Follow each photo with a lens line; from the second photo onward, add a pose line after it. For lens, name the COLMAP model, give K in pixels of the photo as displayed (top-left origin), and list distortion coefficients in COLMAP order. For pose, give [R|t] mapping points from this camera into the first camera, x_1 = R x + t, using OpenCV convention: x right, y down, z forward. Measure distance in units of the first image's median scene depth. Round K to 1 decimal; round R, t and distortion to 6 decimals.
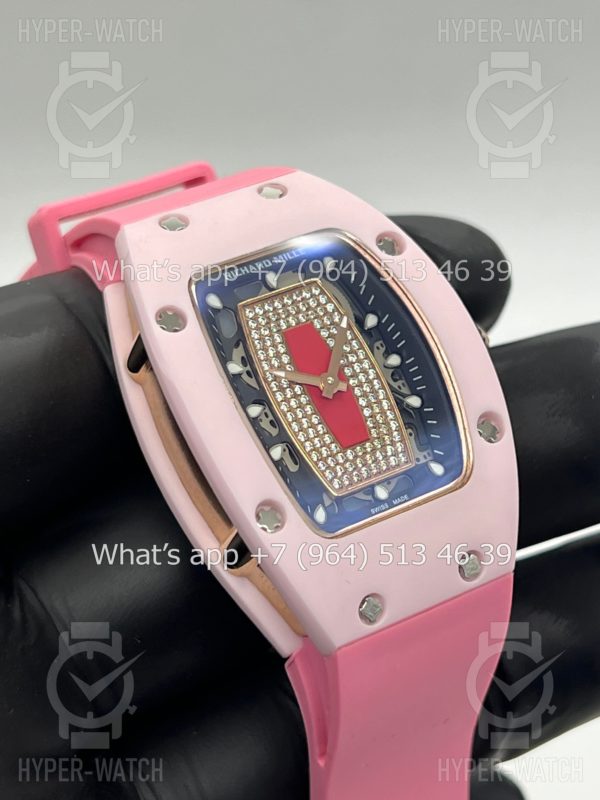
lens RADIAL K [[2014.4, 0, 300.0], [0, 2014.4, 396.2], [0, 0, 1]] dist [0.145068, 0.000000]
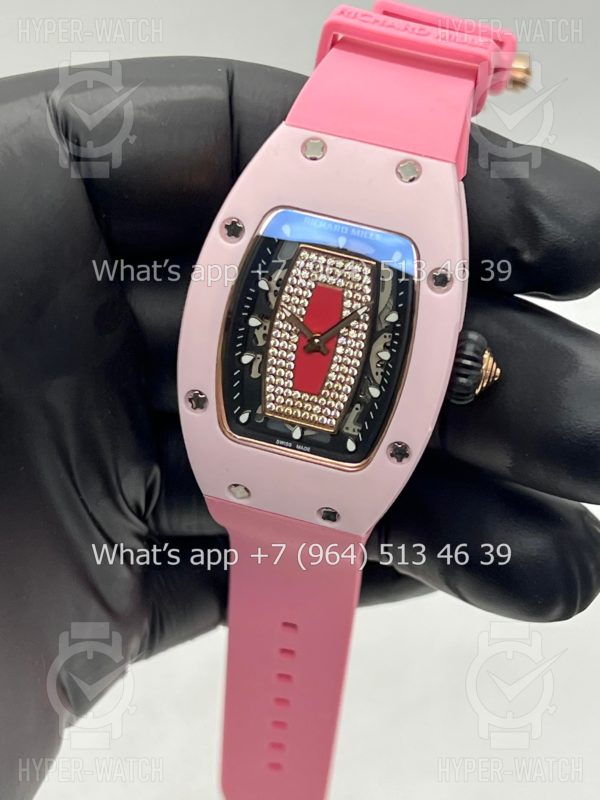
lens RADIAL K [[2014.4, 0, 289.9], [0, 2014.4, 360.4], [0, 0, 1]] dist [0.145068, 0.000000]
pose [[0.676923, 0.685953, -0.266914, 0.336943], [-0.418158, 0.656816, 0.627484, -0.758797], [0.605738, -0.313147, 0.731451, 0.087381]]
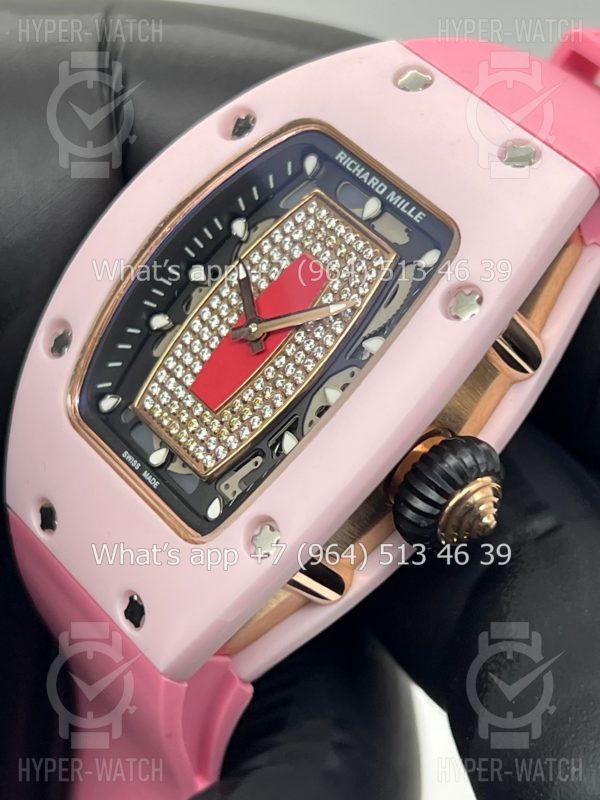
lens RADIAL K [[2014.4, 0, 294.3], [0, 2014.4, 400.4], [0, 0, 1]] dist [0.145068, 0.000000]
pose [[0.122822, 0.726316, -0.676299, 0.543450], [-0.578235, 0.606211, 0.546033, -0.409647], [0.806572, 0.323995, 0.494437, 0.642720]]
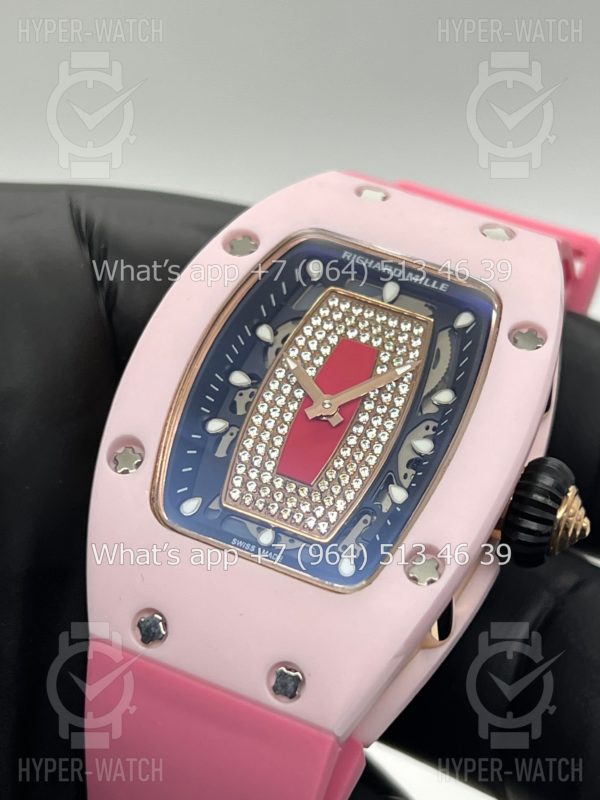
lens RADIAL K [[2014.4, 0, 297.8], [0, 2014.4, 402.2], [0, 0, 1]] dist [0.145068, 0.000000]
pose [[0.563152, 0.493375, -0.662903, 0.546889], [-0.600234, 0.795588, 0.082214, -0.068109], [0.567960, 0.351598, 0.744177, 0.380414]]
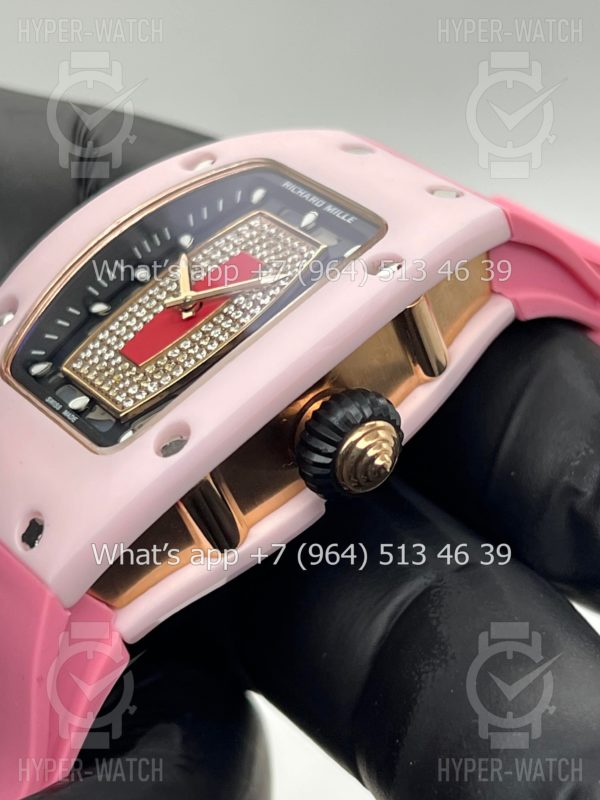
lens RADIAL K [[2014.4, 0, 300.8], [0, 2014.4, 401.9], [0, 0, 1]] dist [0.145068, 0.000000]
pose [[0.086367, 0.420887, -0.902992, 0.770719], [-0.691411, 0.677889, 0.249836, -0.214228], [0.717281, 0.602761, 0.349554, 0.765948]]
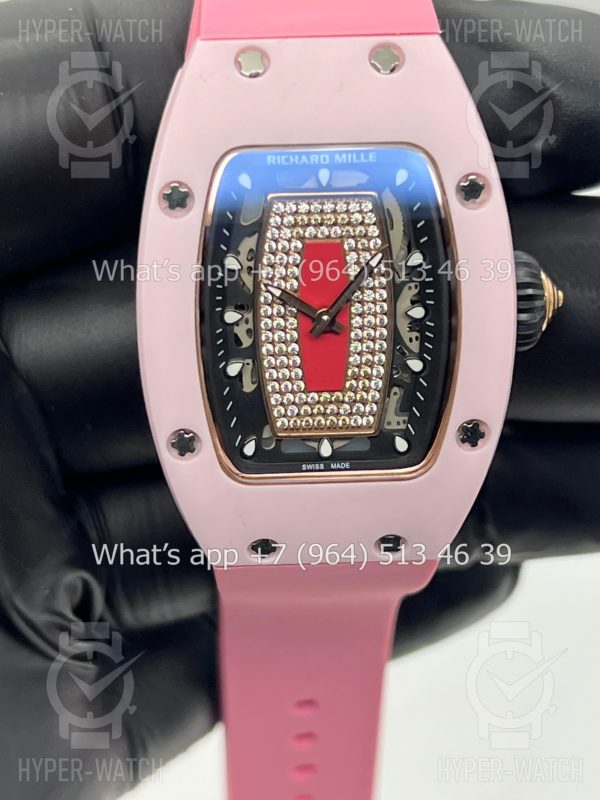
lens RADIAL K [[2014.4, 0, 325.5], [0, 2014.4, 373.0], [0, 0, 1]] dist [0.145068, 0.000000]
pose [[0.872545, 0.471073, -0.129439, 0.140741], [-0.326916, 0.759910, 0.561839, -0.487907], [0.363029, -0.447914, 0.817057, 0.257815]]
